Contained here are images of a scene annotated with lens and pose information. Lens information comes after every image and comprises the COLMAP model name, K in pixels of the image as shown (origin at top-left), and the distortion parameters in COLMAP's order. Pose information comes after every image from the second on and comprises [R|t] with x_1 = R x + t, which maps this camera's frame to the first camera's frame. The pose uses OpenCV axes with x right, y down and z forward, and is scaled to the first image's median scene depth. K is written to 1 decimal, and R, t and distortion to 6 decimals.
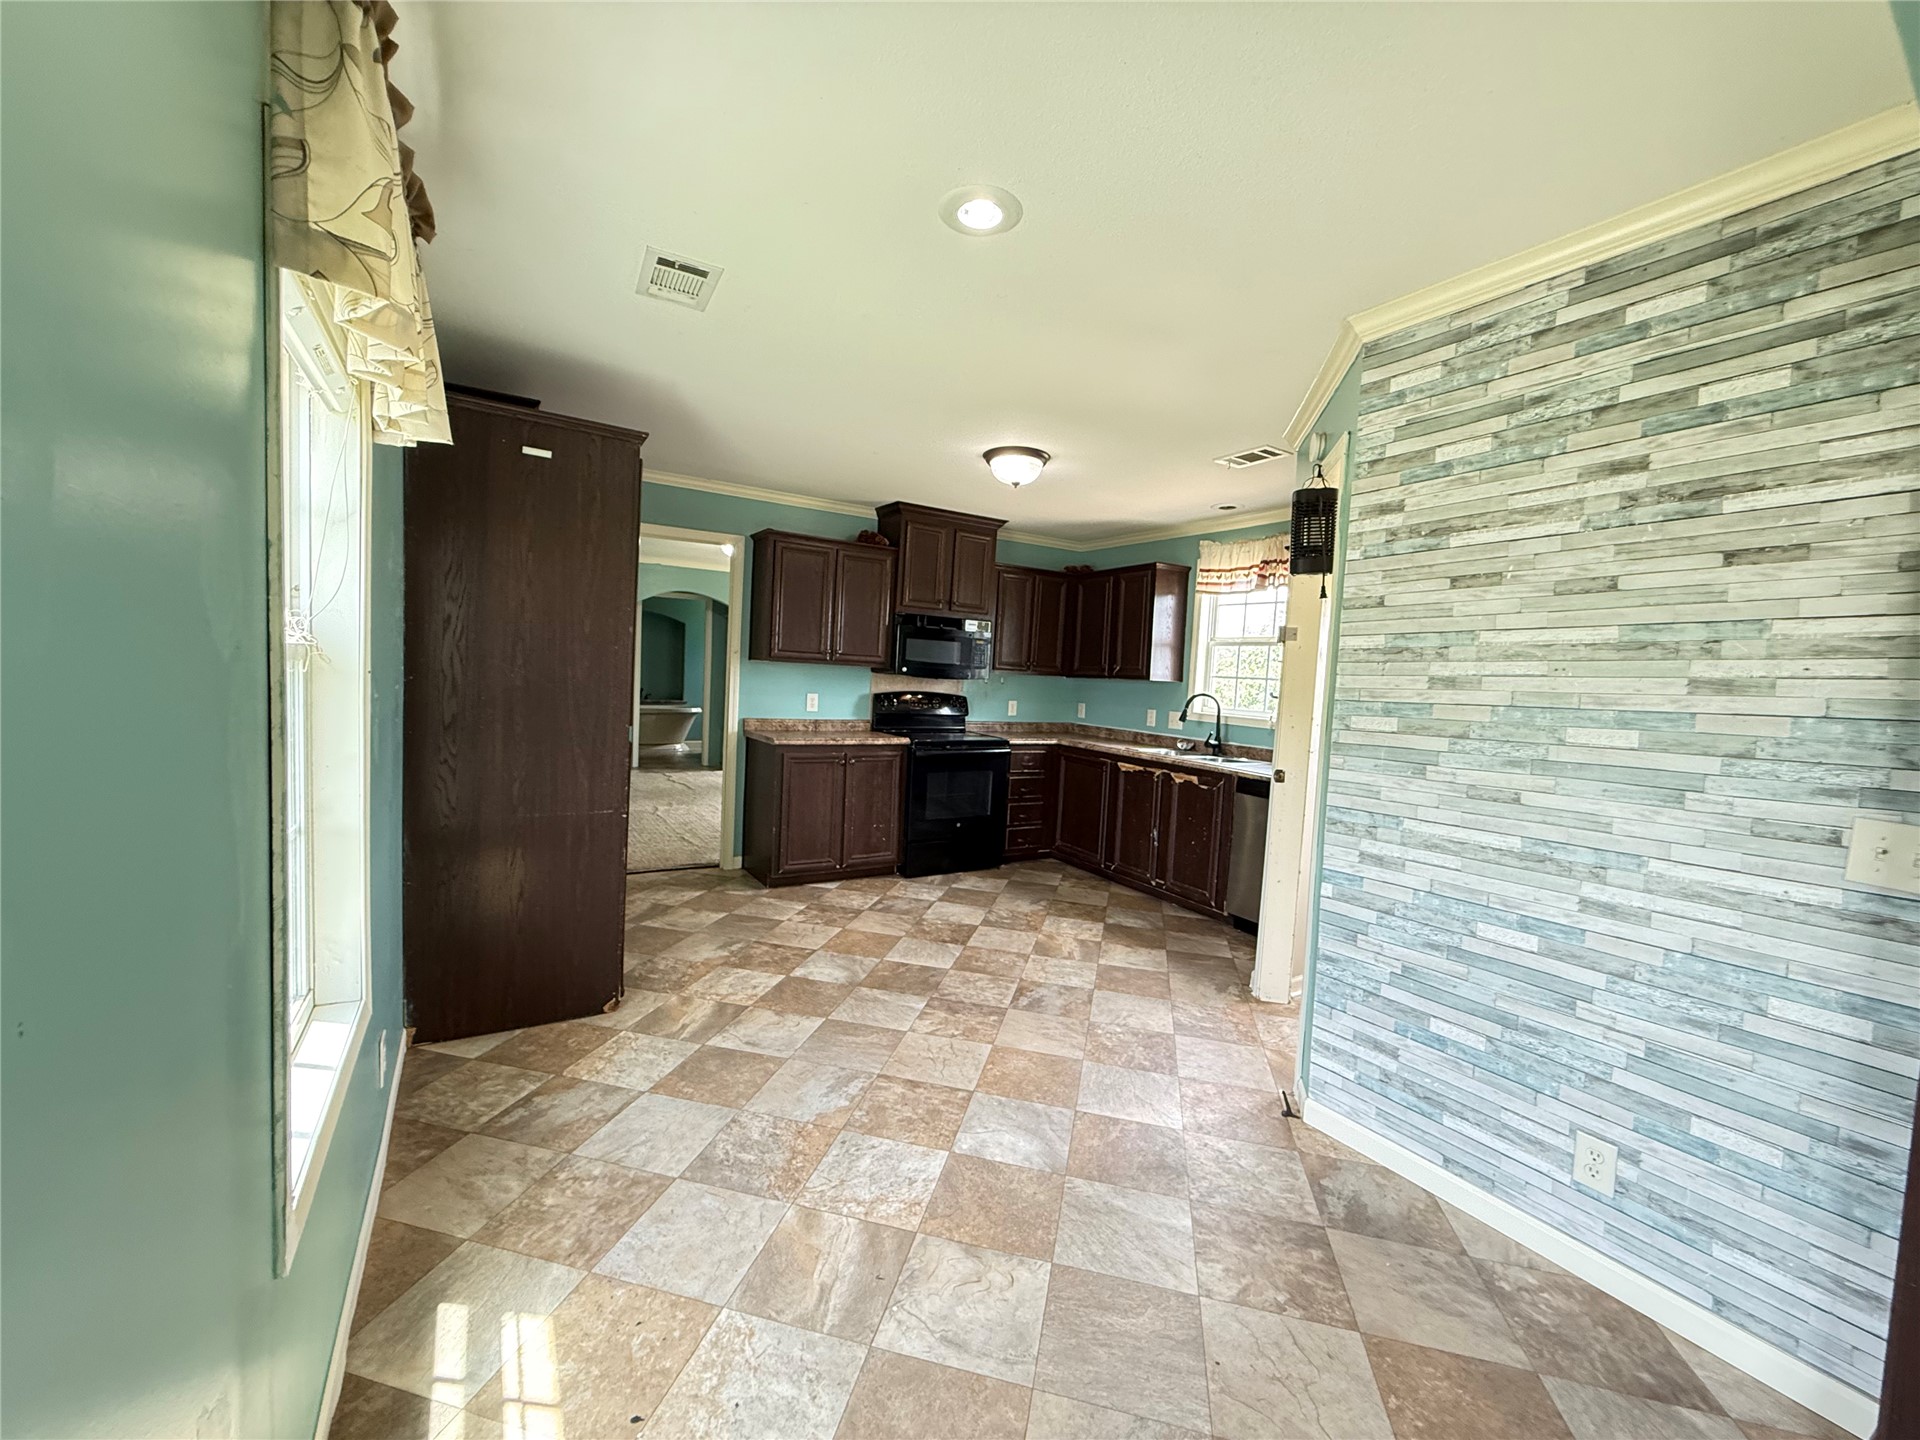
lens RADIAL K [[763.7, 0, 960.0], [0, 763.7, 720.0], [0, 0, 1]] dist [0.001155, -0.000445]
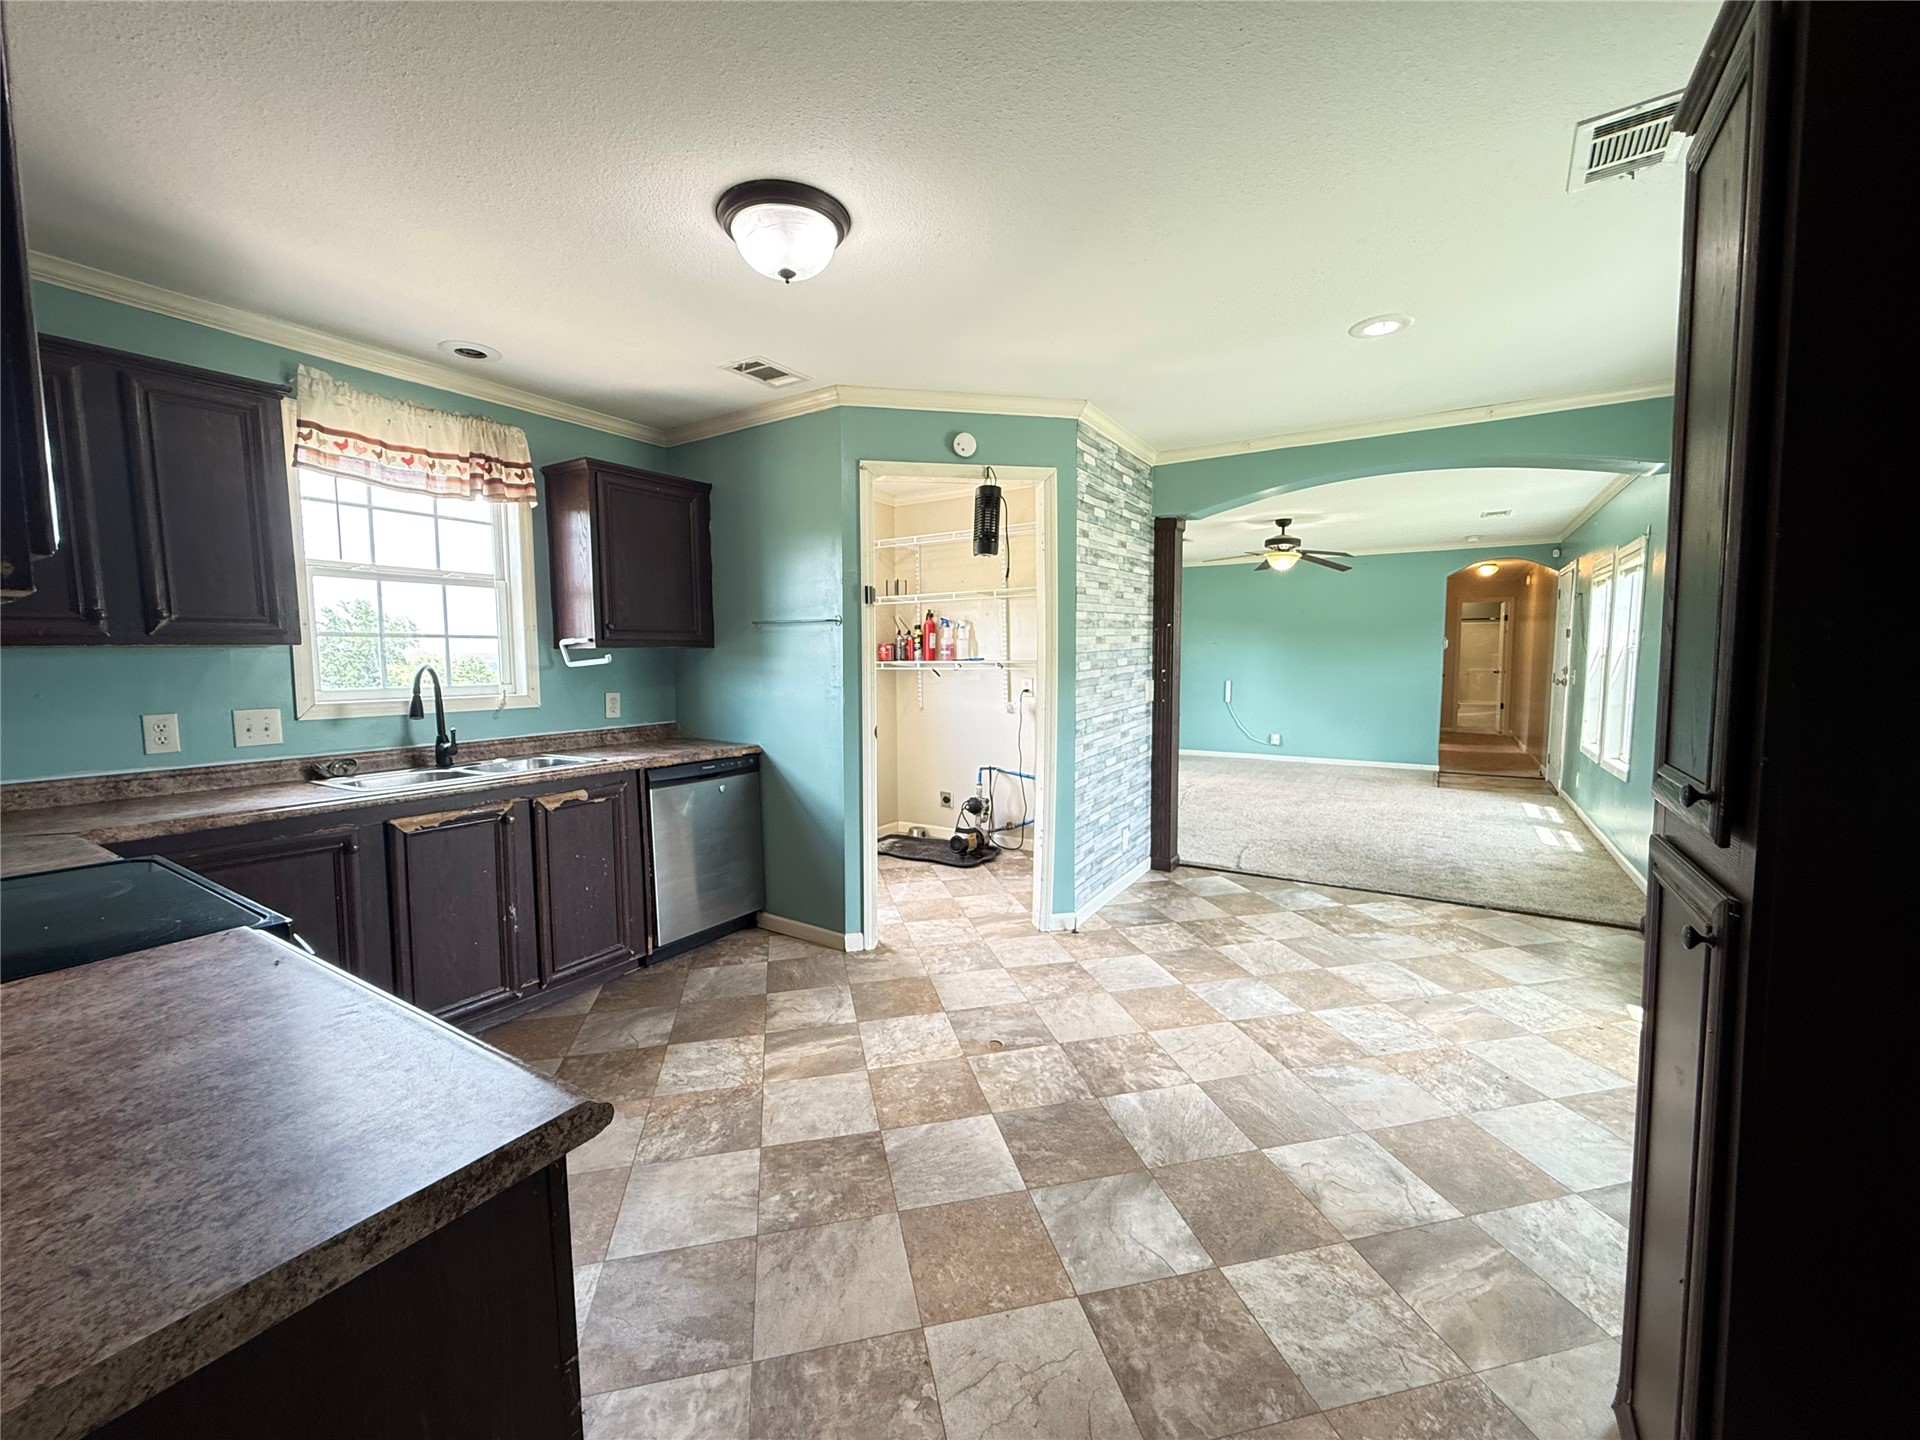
lens RADIAL K [[763.7, 0, 960.0], [0, 763.7, 720.0], [0, 0, 1]] dist [0.001155, -0.000445]
pose [[-0.442974, -0.124771, 0.887810, -0.535261], [0.039435, 0.986598, 0.158330, -0.099210], [-0.895667, 0.105147, -0.432117, 1.294353]]
